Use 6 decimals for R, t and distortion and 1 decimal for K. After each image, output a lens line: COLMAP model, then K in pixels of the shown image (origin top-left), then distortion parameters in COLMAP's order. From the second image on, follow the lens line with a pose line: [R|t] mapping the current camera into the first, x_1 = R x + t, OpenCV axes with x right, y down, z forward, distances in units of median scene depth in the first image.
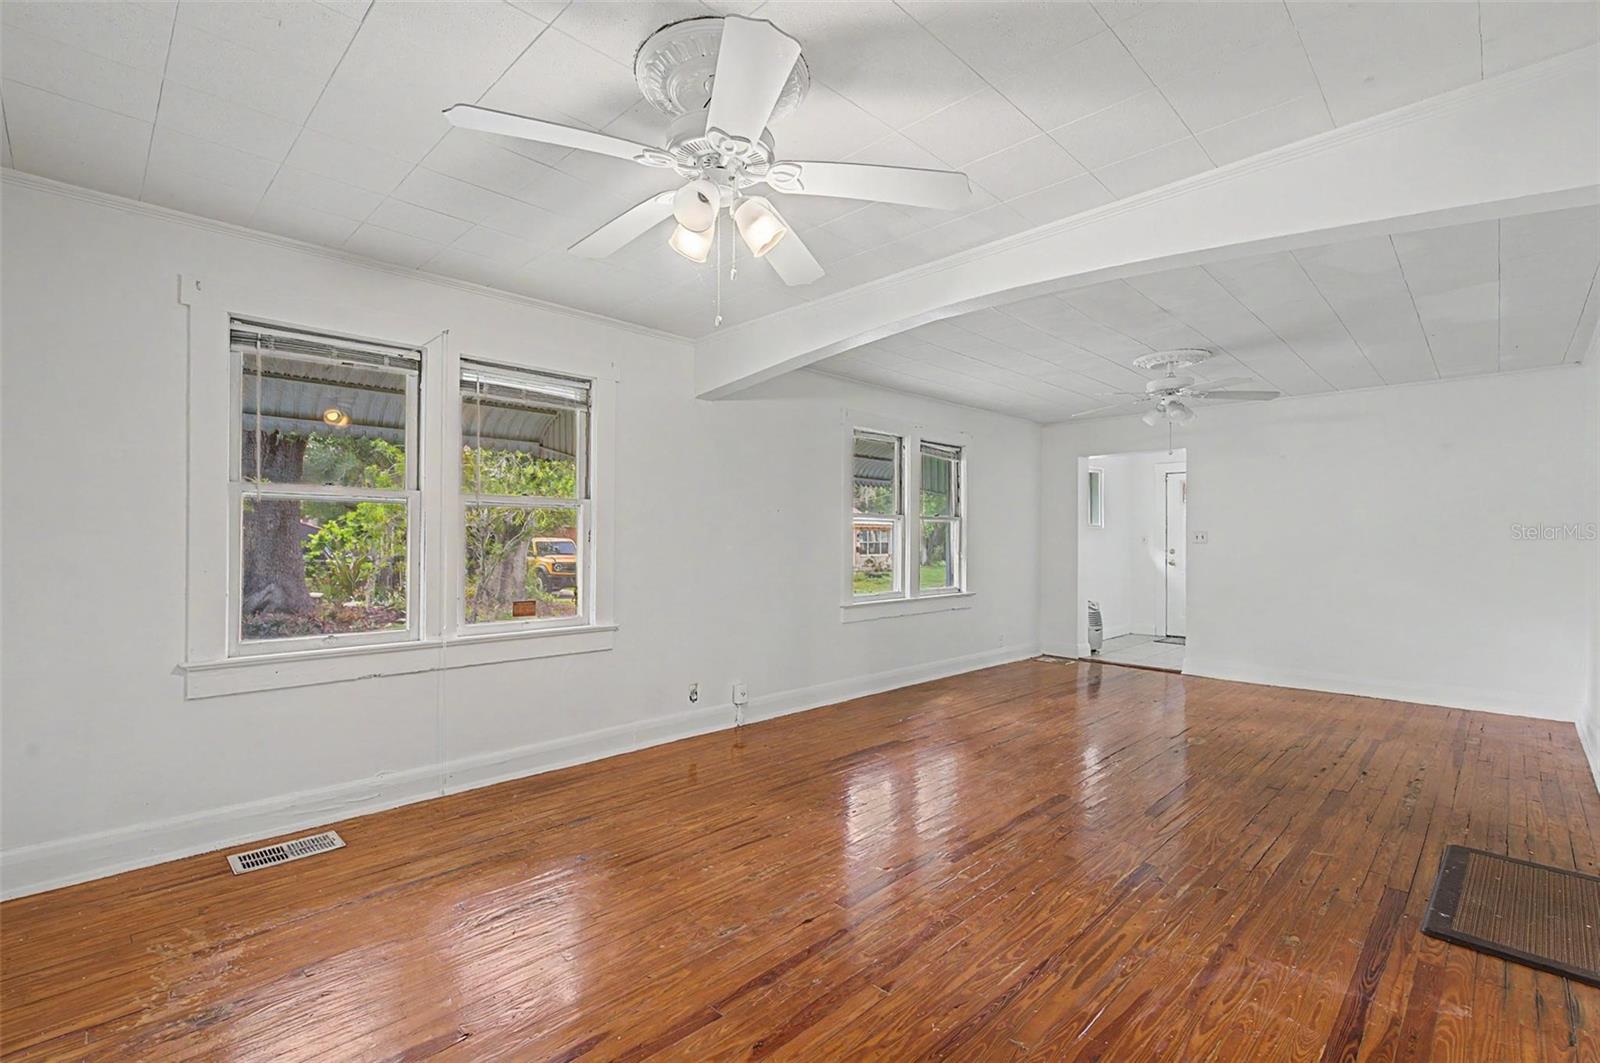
lens RADIAL K [[703.4, 0, 796.5], [0, 703.4, 533.1], [0, 0, 1]] dist [0.000553, 0.000038]
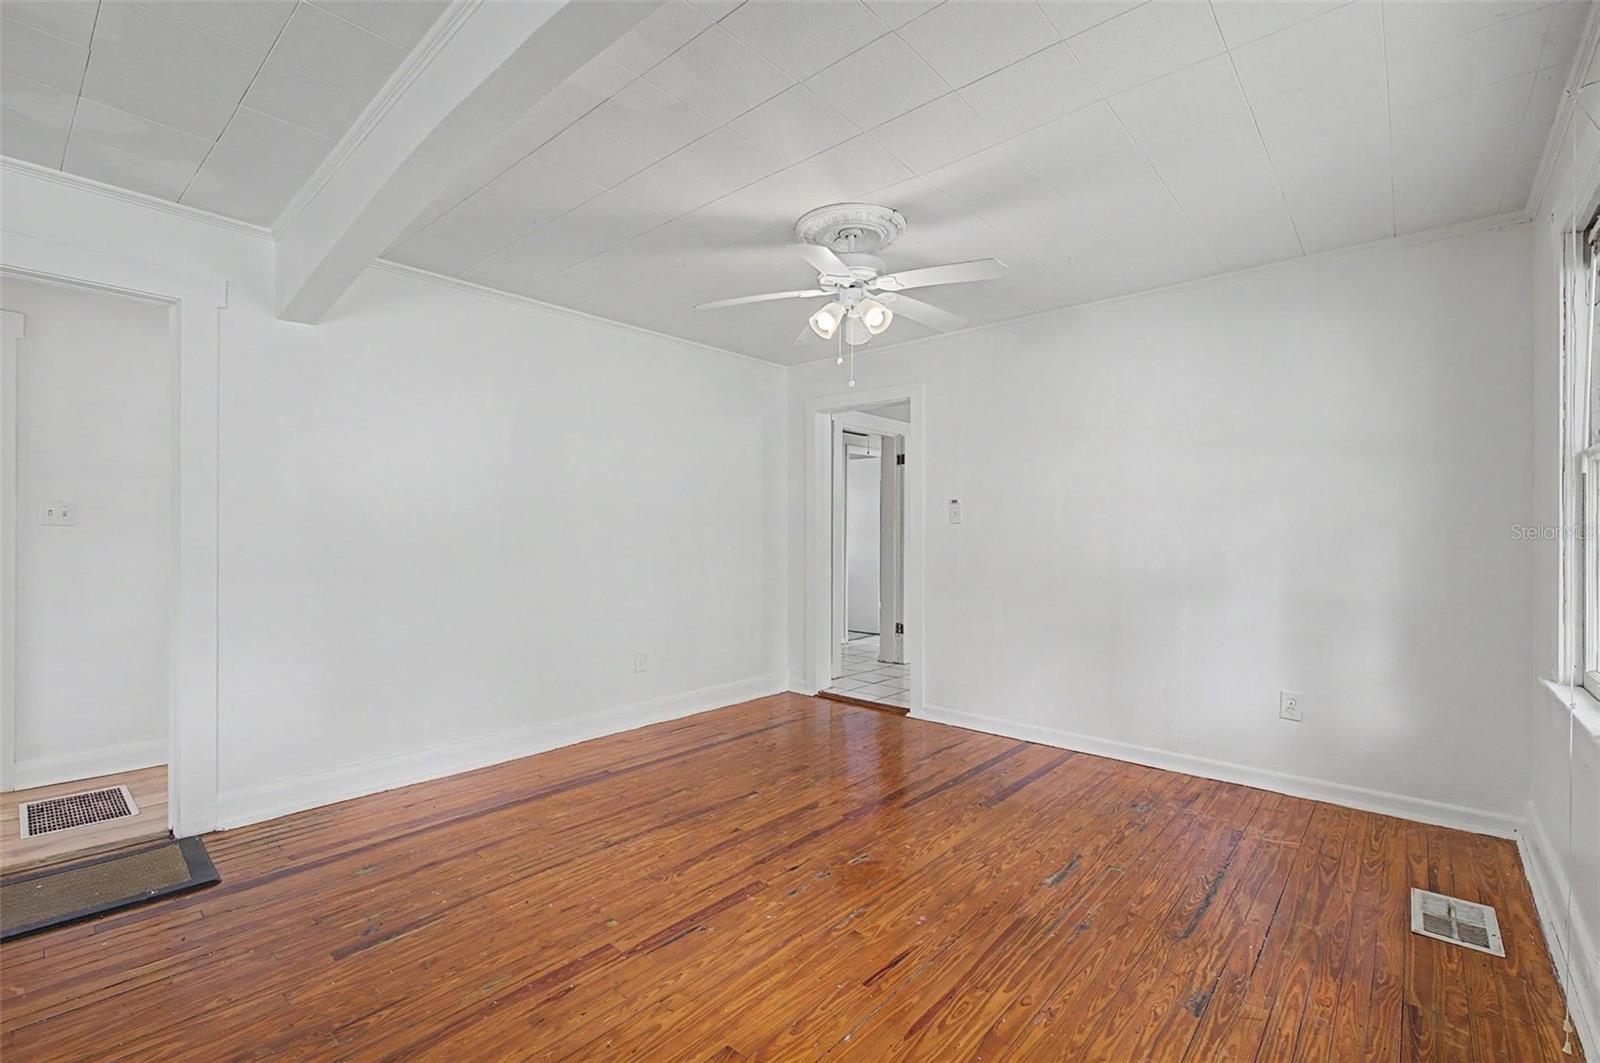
lens RADIAL K [[703.4, 0, 805.1], [0, 703.4, 532.7], [0, 0, 1]] dist [0.000553, 0.000038]
pose [[-0.996758, -0.007448, -0.080112, 0.072046], [-0.006901, 0.999951, -0.007100, 0.023301], [0.080161, -0.006524, -0.996761, 1.648819]]
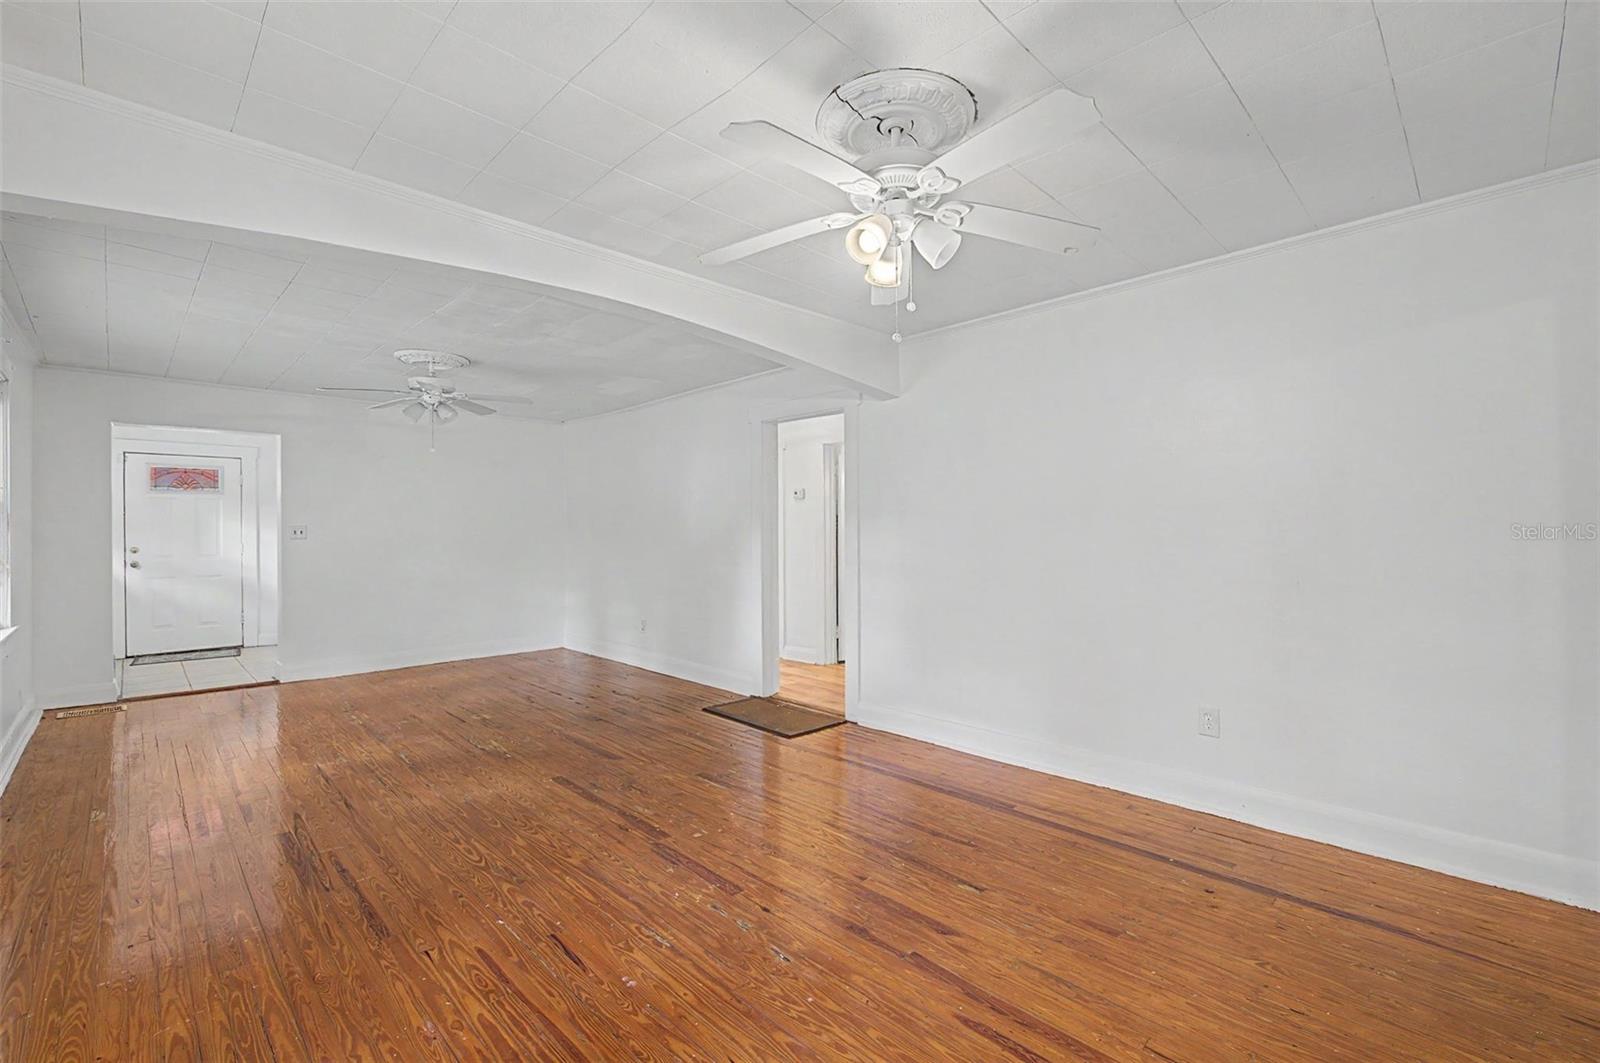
lens RADIAL K [[703.4, 0, 788.0], [0, 703.4, 533.2], [0, 0, 1]] dist [0.000553, 0.000038]
pose [[0.011891, -0.005090, 0.999916, -0.782682], [-0.003369, 0.999981, 0.005130, -0.000795], [-0.999924, -0.003430, 0.011873, 0.747808]]
